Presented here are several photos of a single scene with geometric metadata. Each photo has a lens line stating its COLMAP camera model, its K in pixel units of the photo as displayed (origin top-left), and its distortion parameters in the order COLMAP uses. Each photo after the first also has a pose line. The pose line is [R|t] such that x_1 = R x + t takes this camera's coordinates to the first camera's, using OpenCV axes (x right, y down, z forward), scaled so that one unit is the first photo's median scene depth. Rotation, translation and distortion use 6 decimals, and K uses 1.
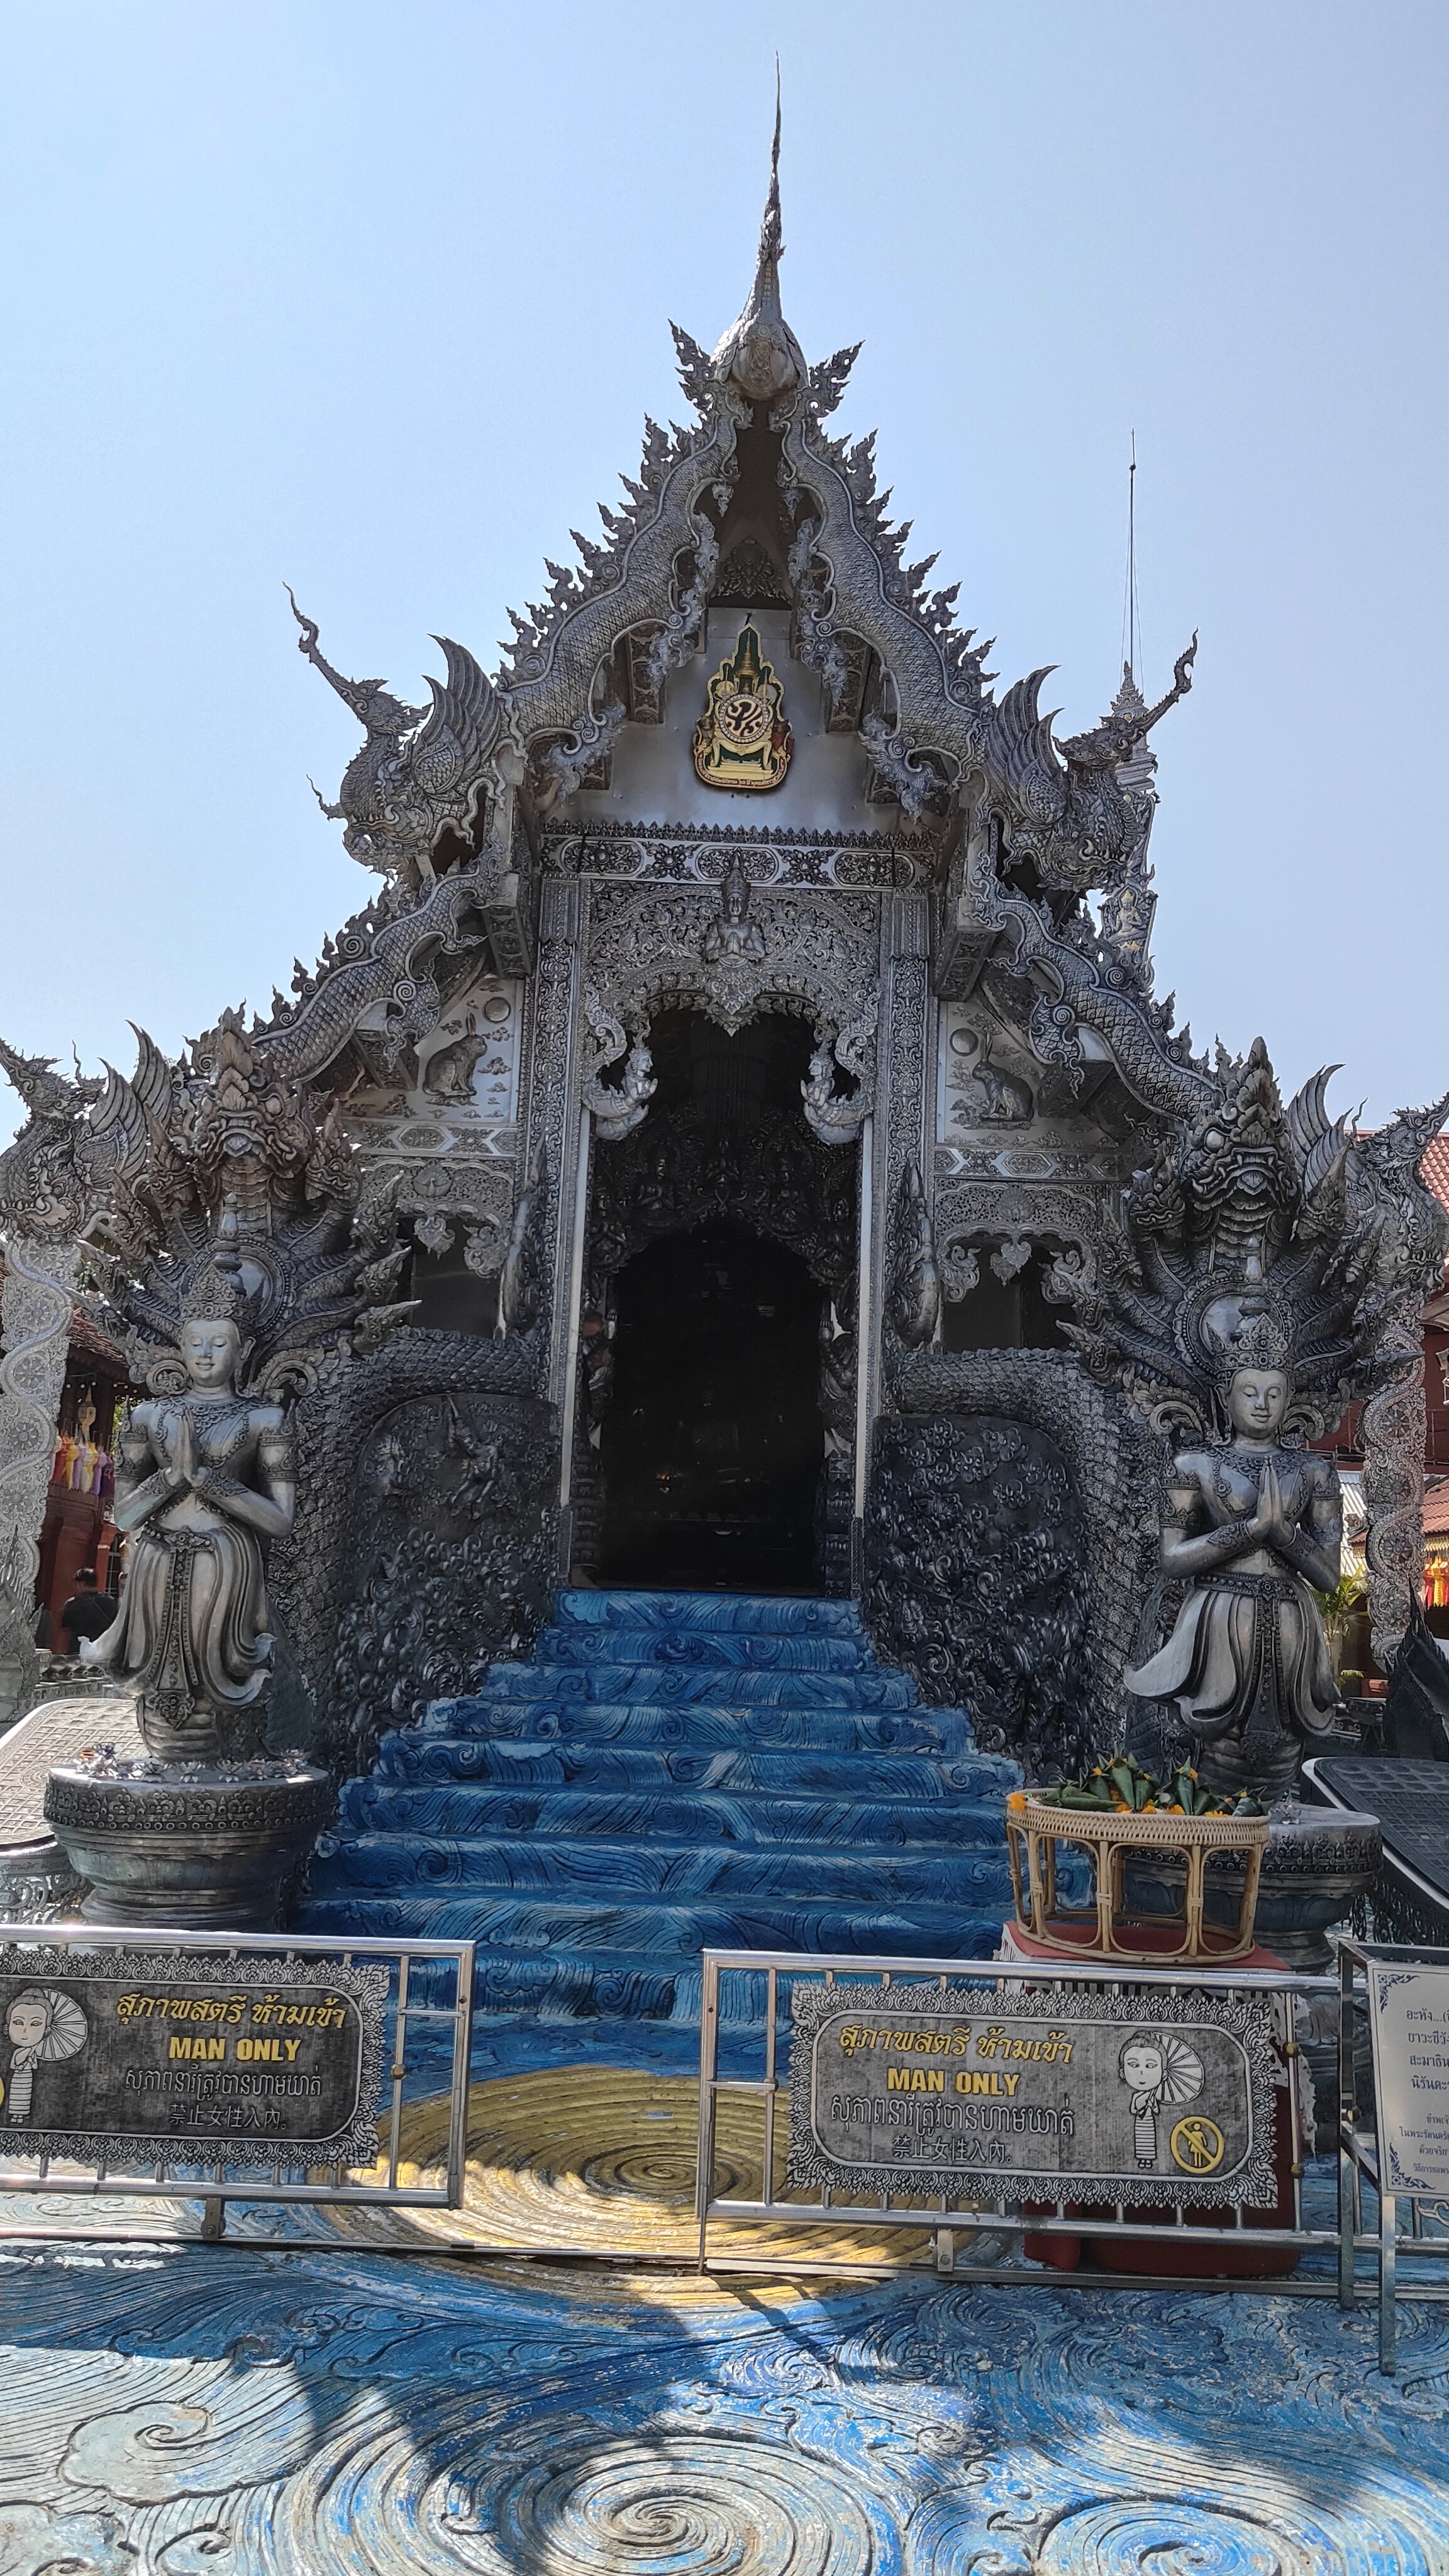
lens RADIAL K [[1727.3, 0, 725.9], [0, 1727.3, 1278.4], [0, 0, 1]] dist [0.003522, 0.007218]
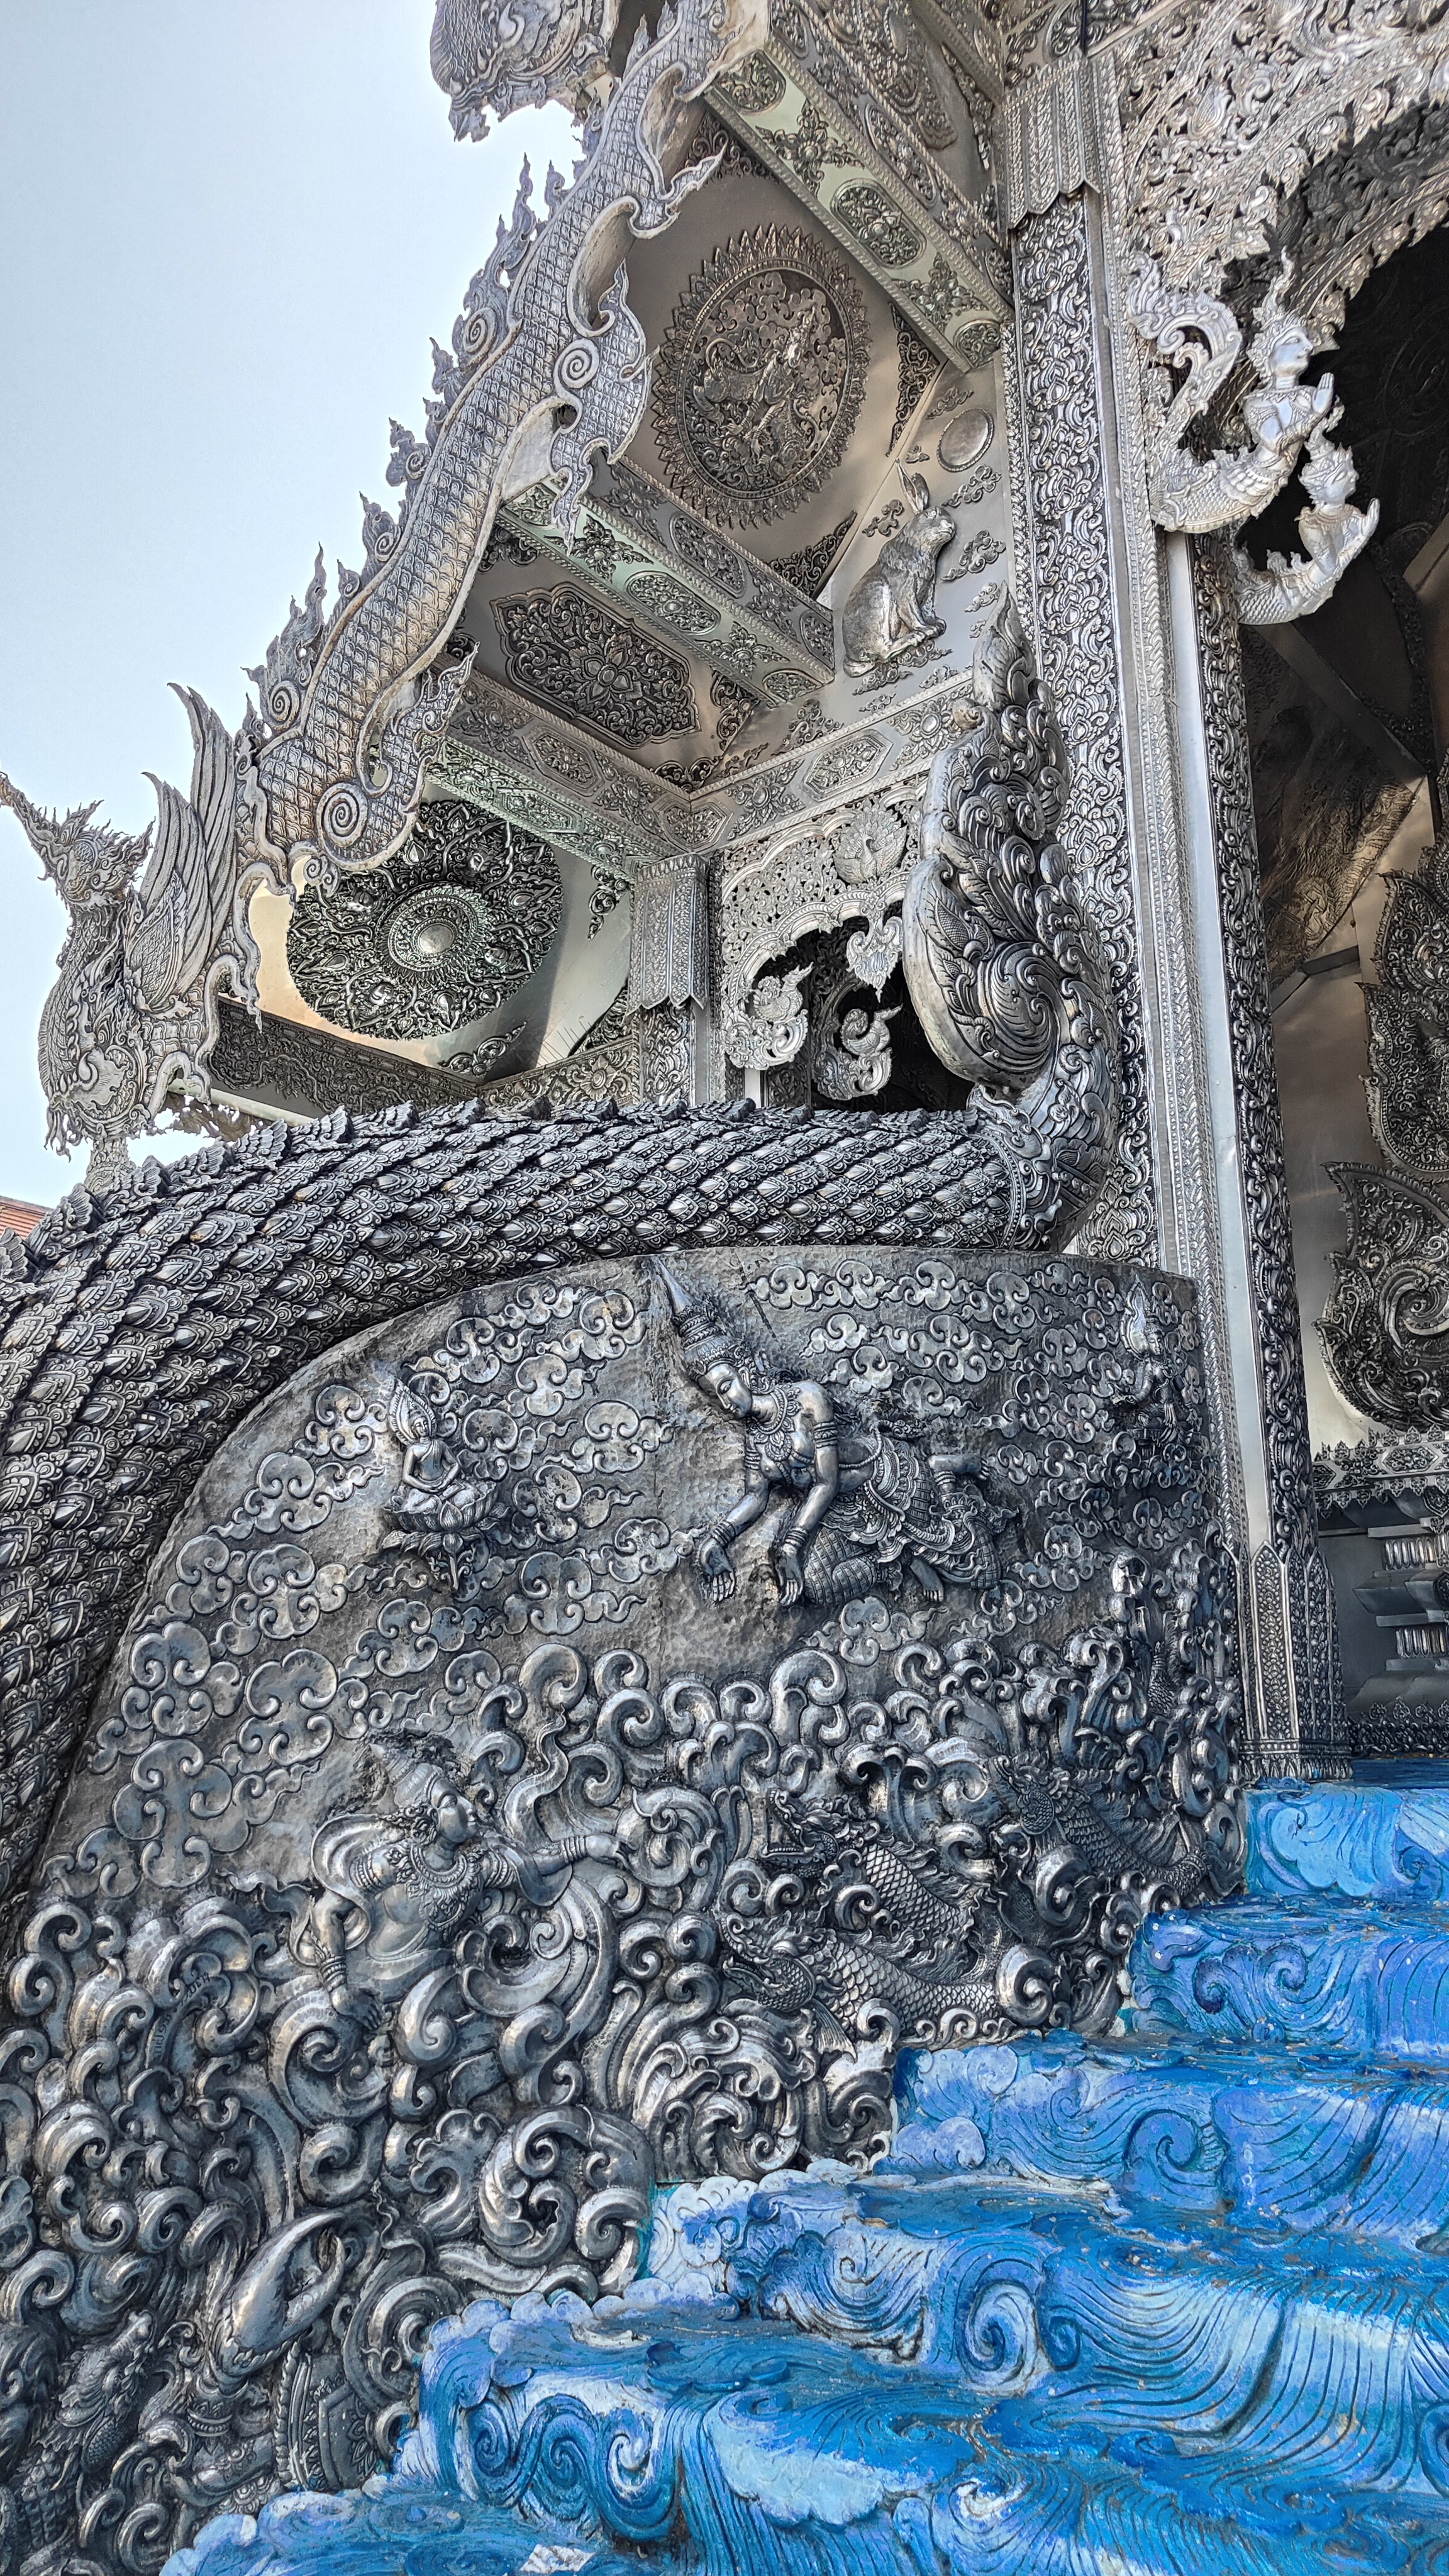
lens RADIAL K [[1727.3, 0, 765.3], [0, 1727.3, 1294.4], [0, 0, 1]] dist [0.003522, 0.007218]
pose [[0.755383, -0.196387, -0.625164, 0.065150], [0.160198, 0.980431, -0.114422, 0.106514], [0.635400, -0.013718, 0.772061, 0.669708]]
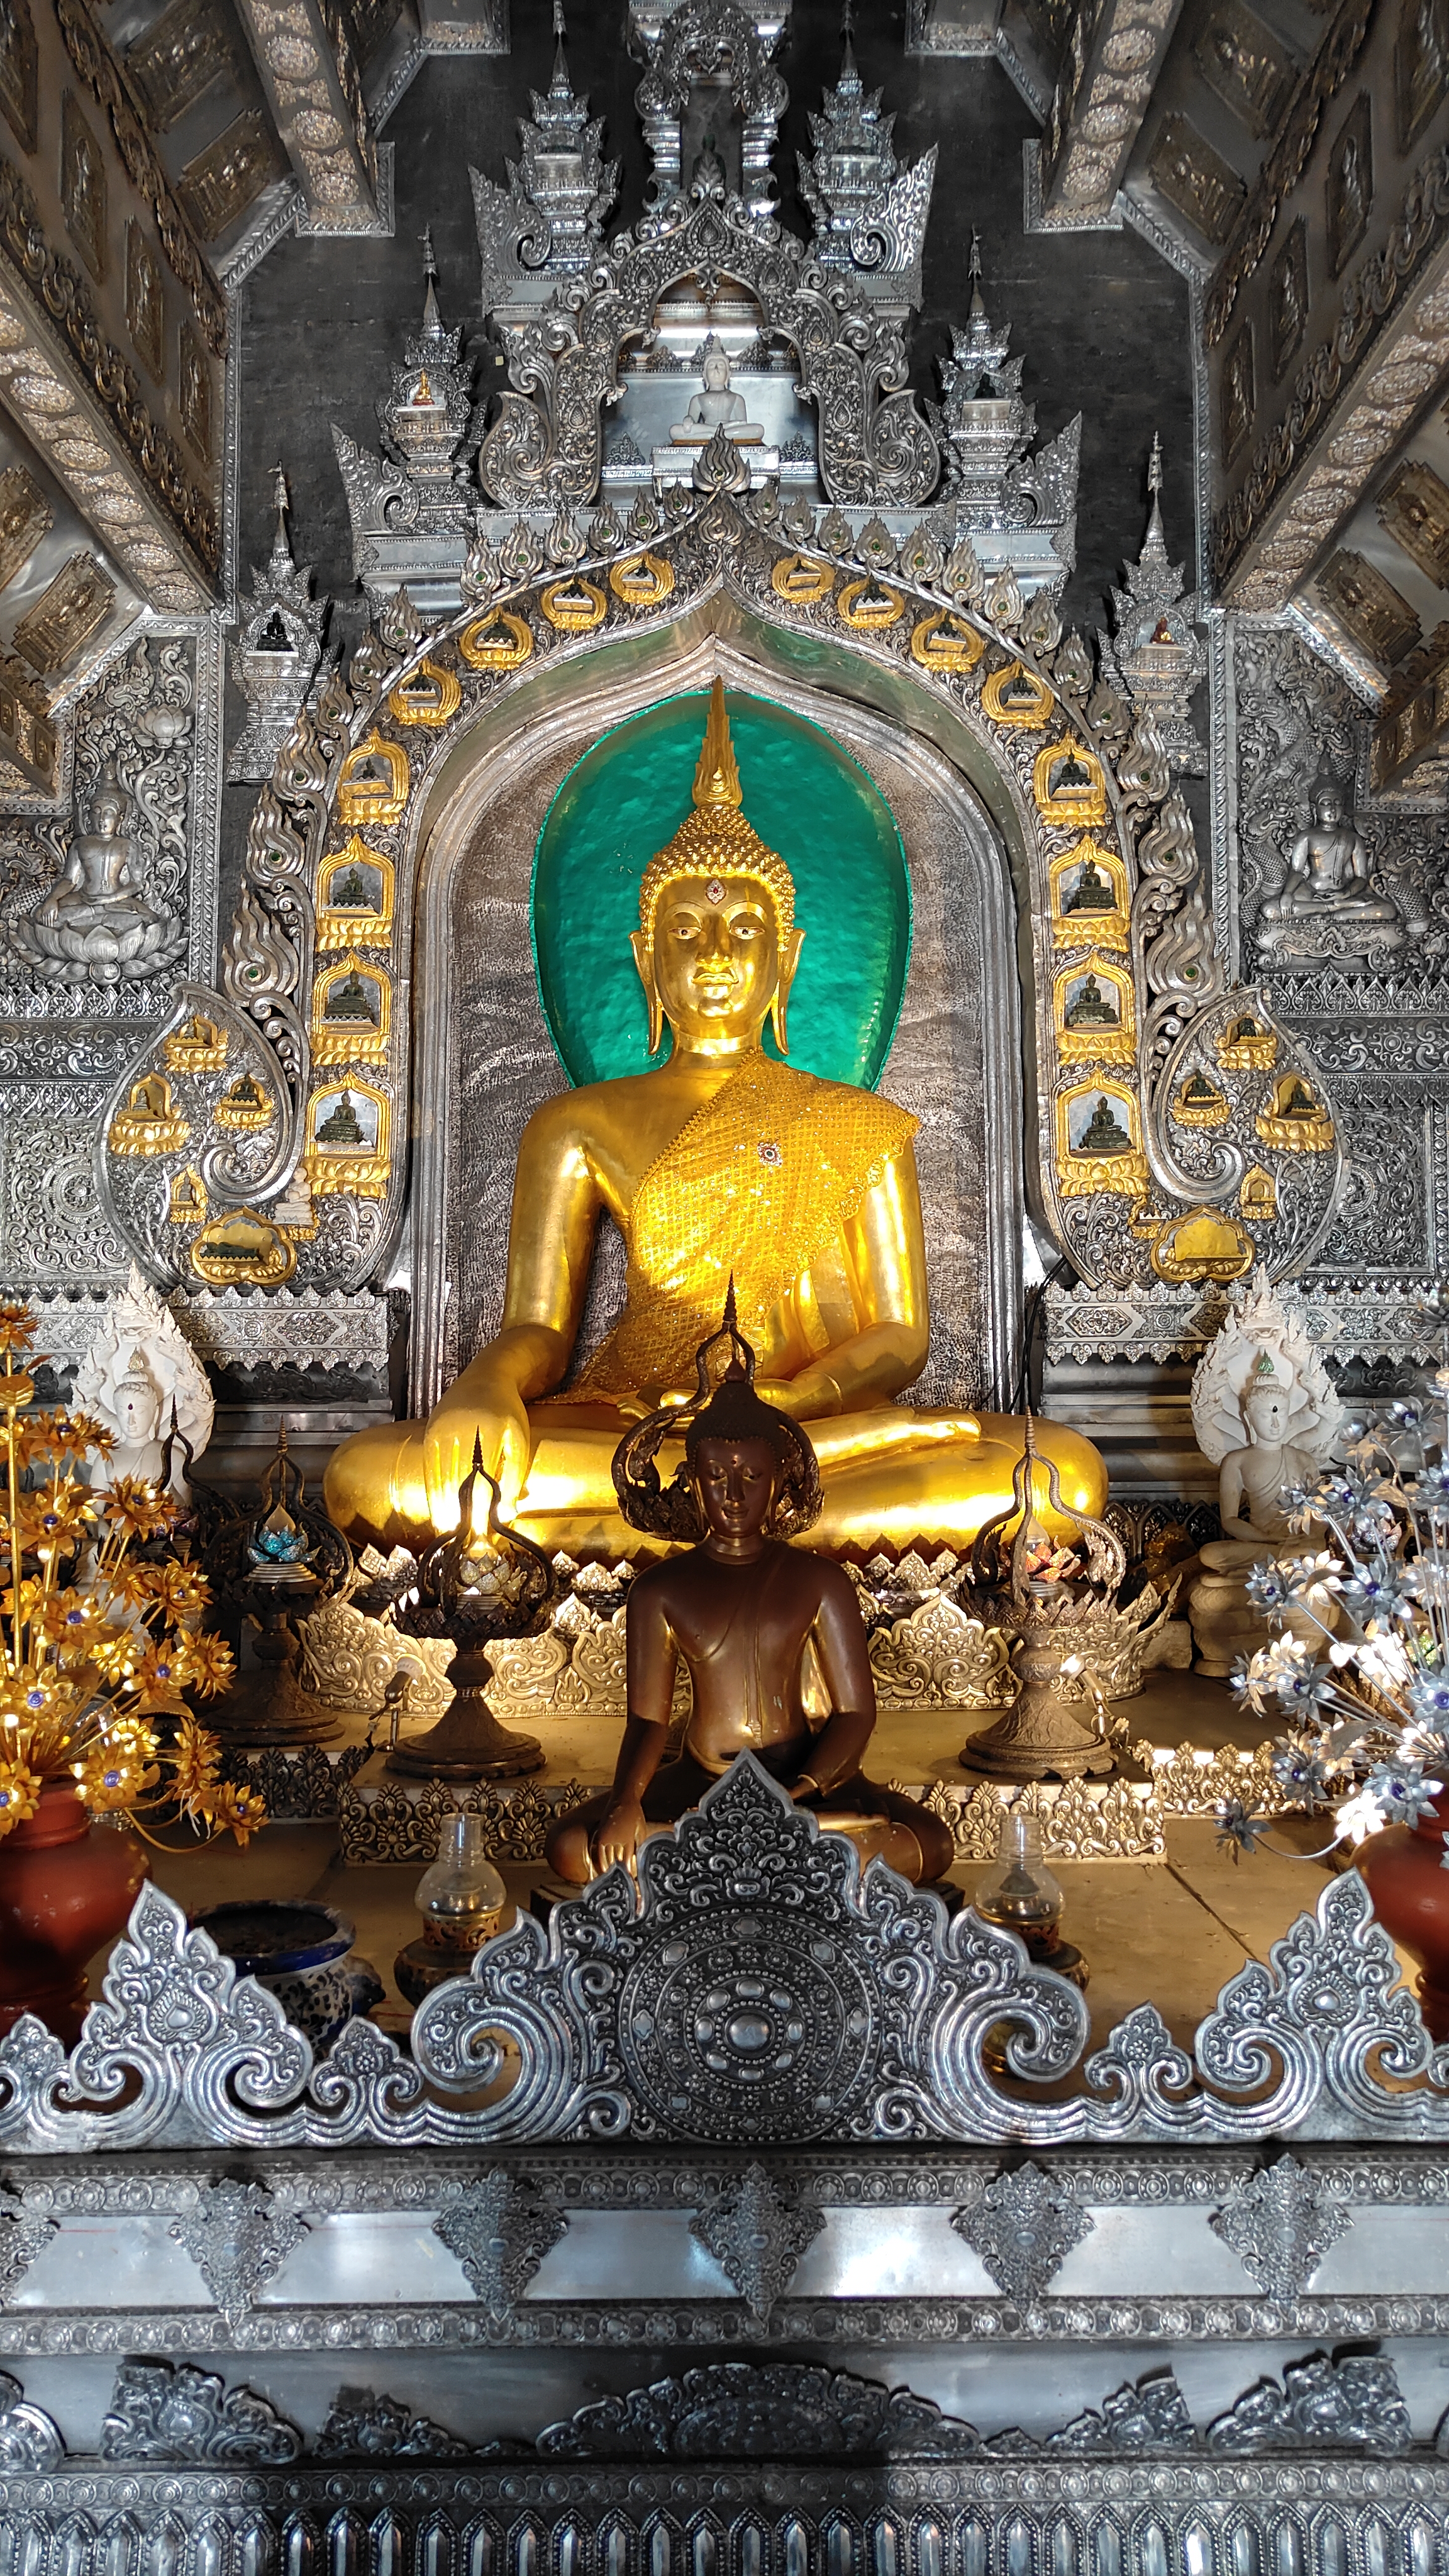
lens RADIAL K [[1727.3, 0, 714.9], [0, 1727.3, 1290.2], [0, 0, 1]] dist [0.003522, 0.007218]
pose [[0.999083, -0.042679, -0.003555, -0.032689], [0.042806, 0.992611, 0.113536, 0.216726], [-0.001317, -0.113584, 0.993528, 2.318441]]
